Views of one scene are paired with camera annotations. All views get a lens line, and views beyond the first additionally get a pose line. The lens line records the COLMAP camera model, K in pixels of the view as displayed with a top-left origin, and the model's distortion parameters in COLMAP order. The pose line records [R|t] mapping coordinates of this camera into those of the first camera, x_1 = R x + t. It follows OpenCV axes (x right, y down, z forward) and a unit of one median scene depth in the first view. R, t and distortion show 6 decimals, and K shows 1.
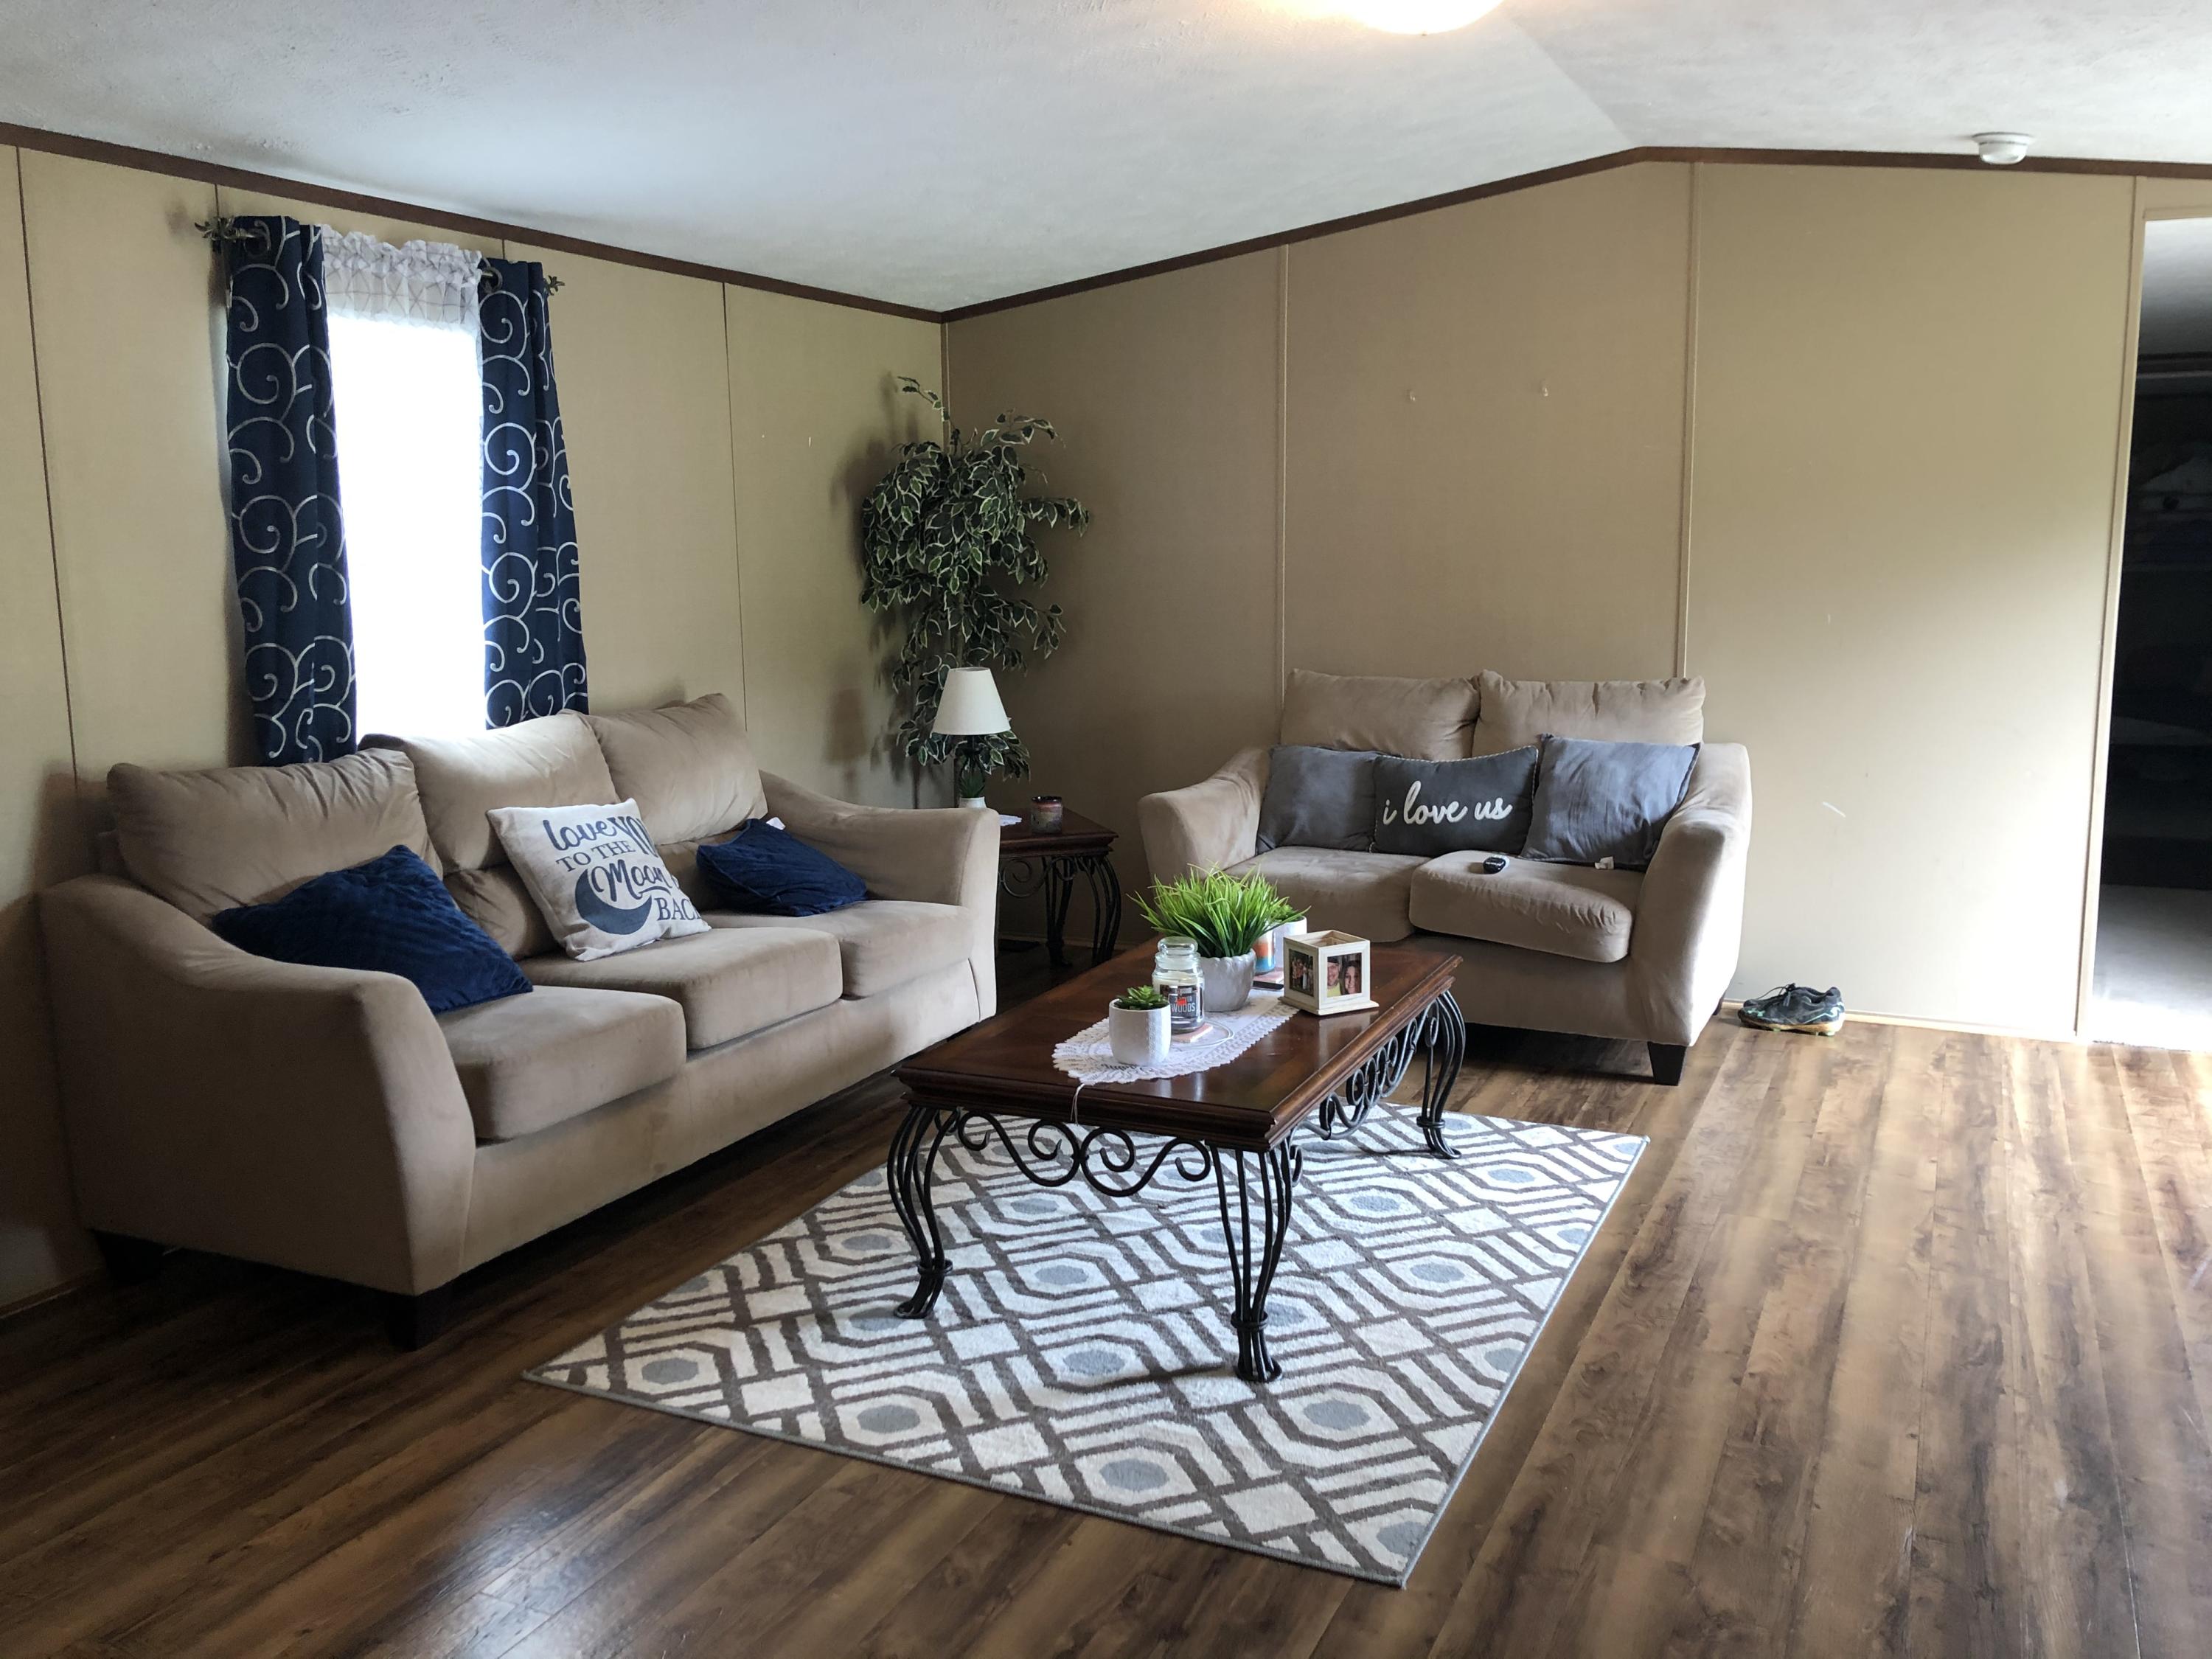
lens RADIAL K [[1791.7, 0, 1099.2], [0, 1791.7, 830.1], [0, 0, 1]] dist [0.013729, -0.014032]
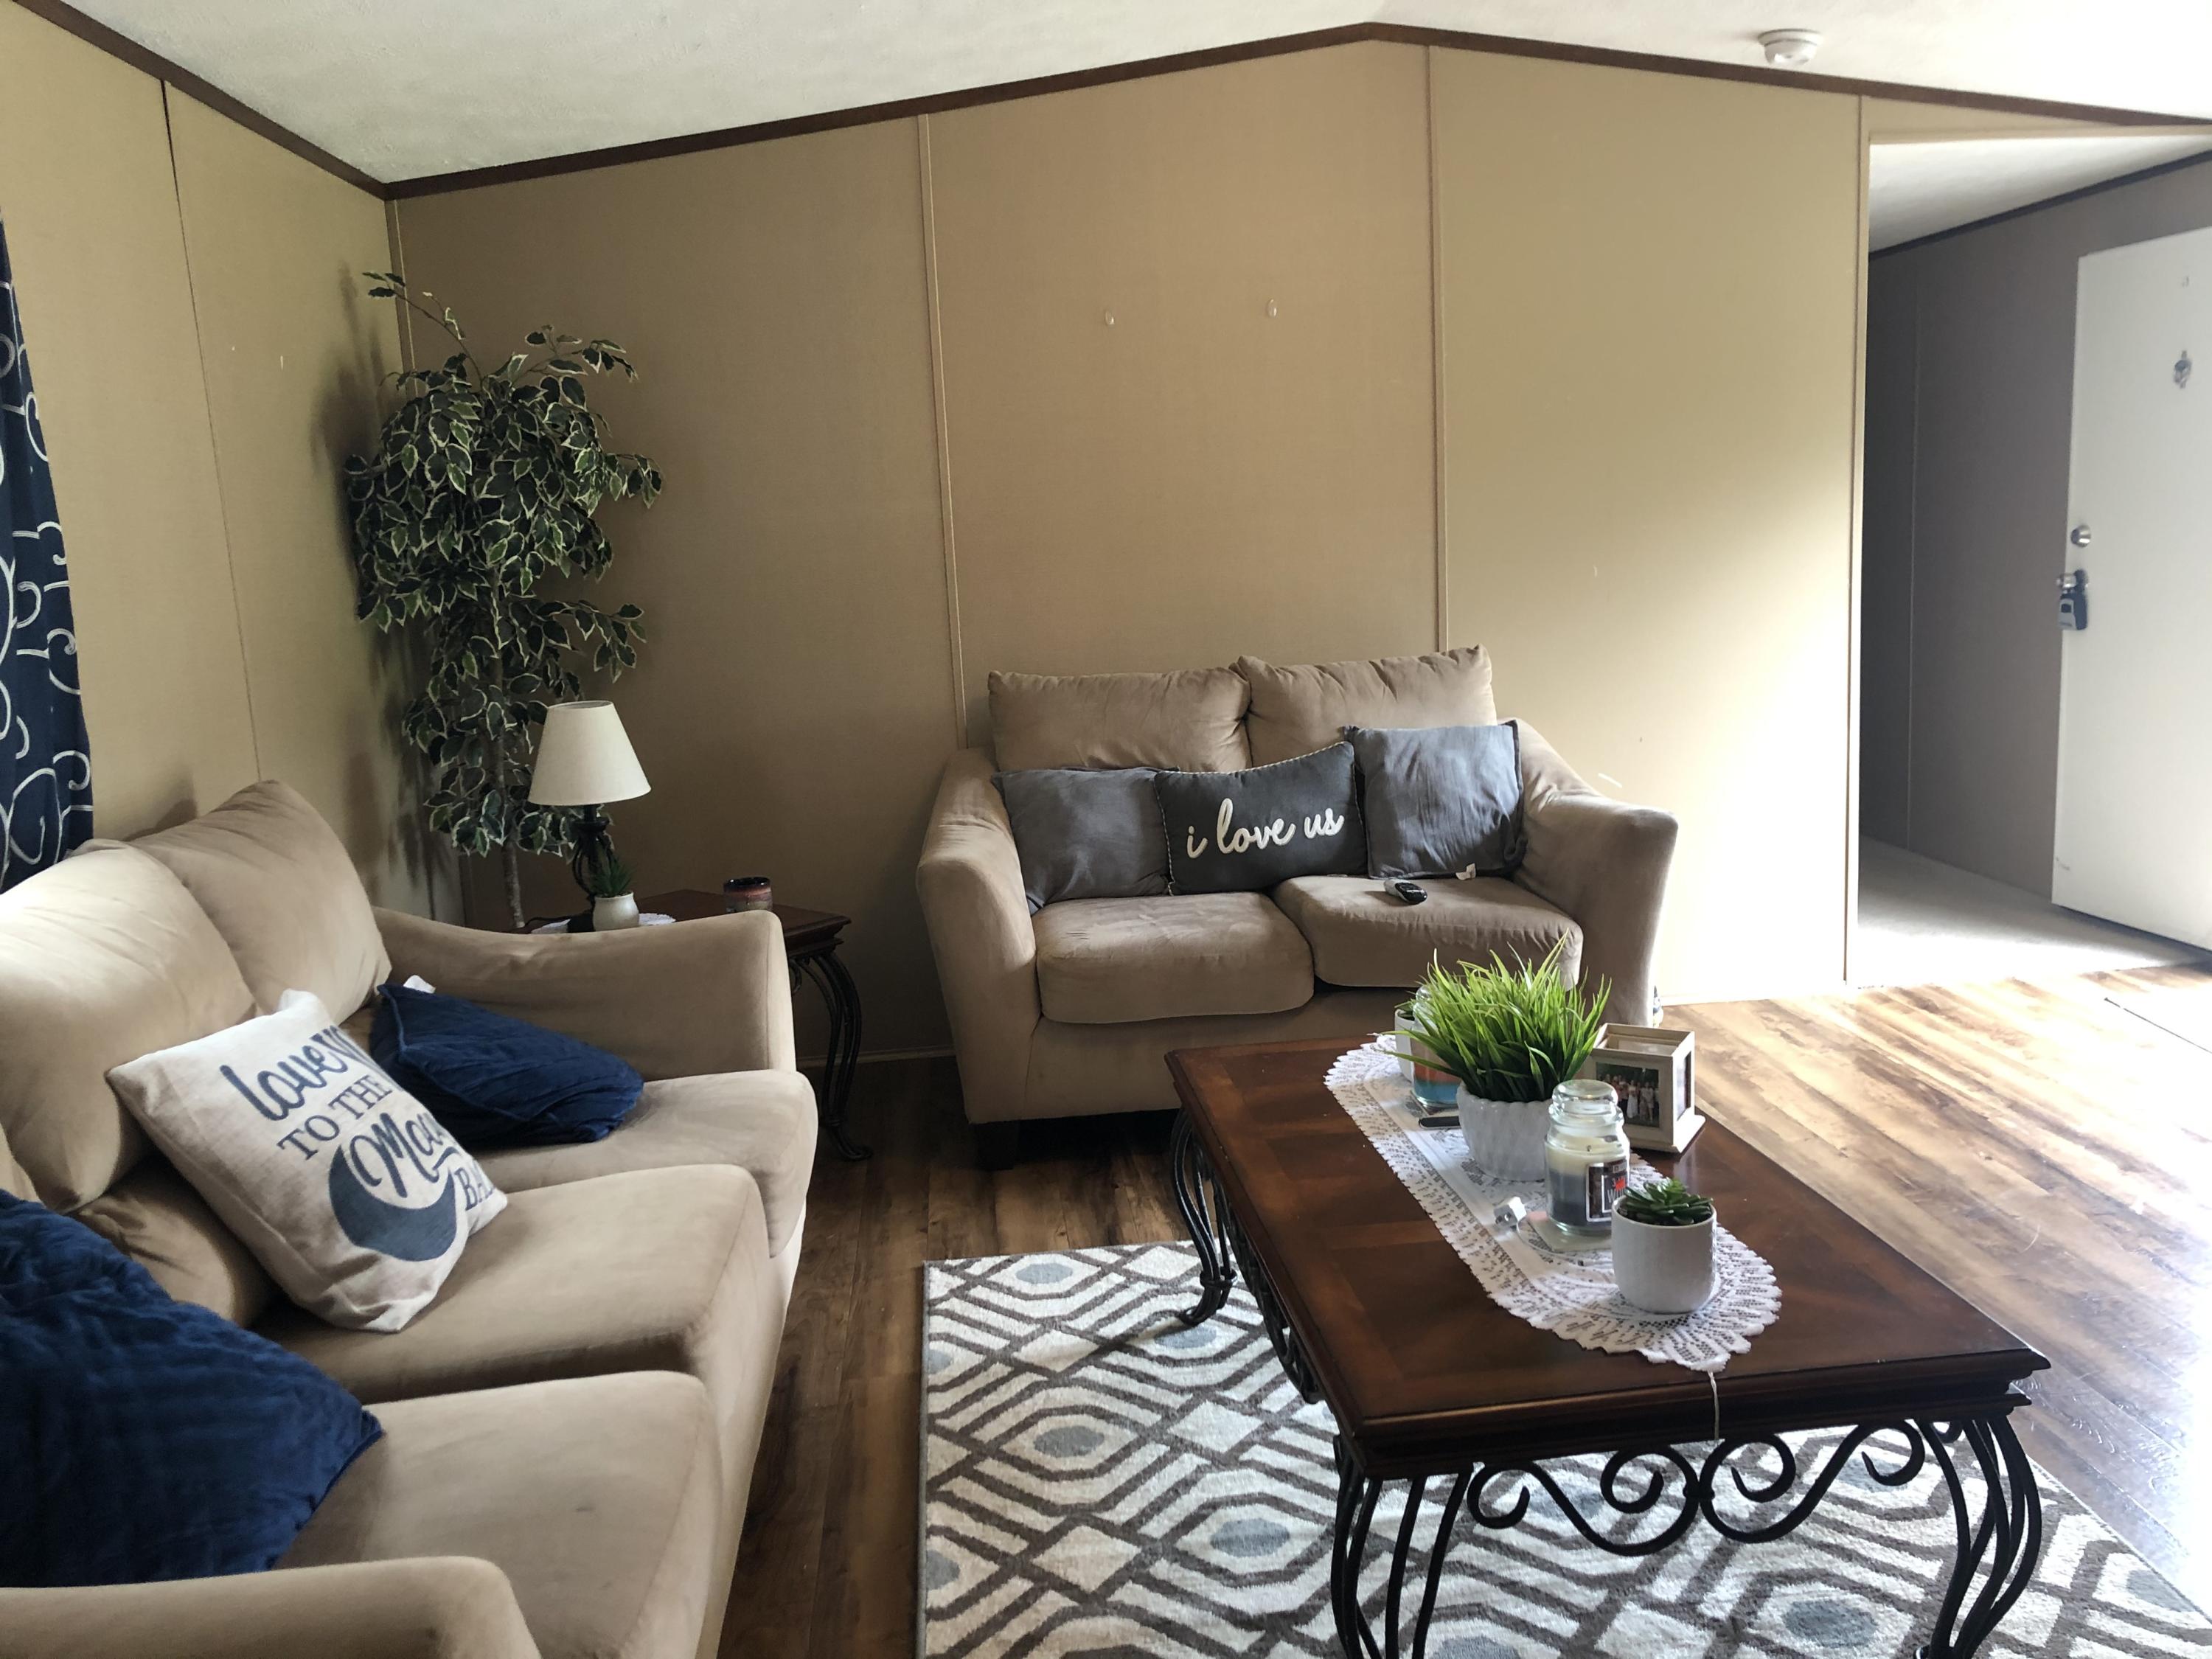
lens RADIAL K [[1791.7, 0, 1107.8], [0, 1791.7, 831.7], [0, 0, 1]] dist [0.013729, -0.014032]
pose [[0.853594, -0.115078, 0.508068, -0.271155], [0.117152, 0.992718, 0.028028, -0.041389], [-0.507594, 0.035597, 0.860861, 0.347846]]
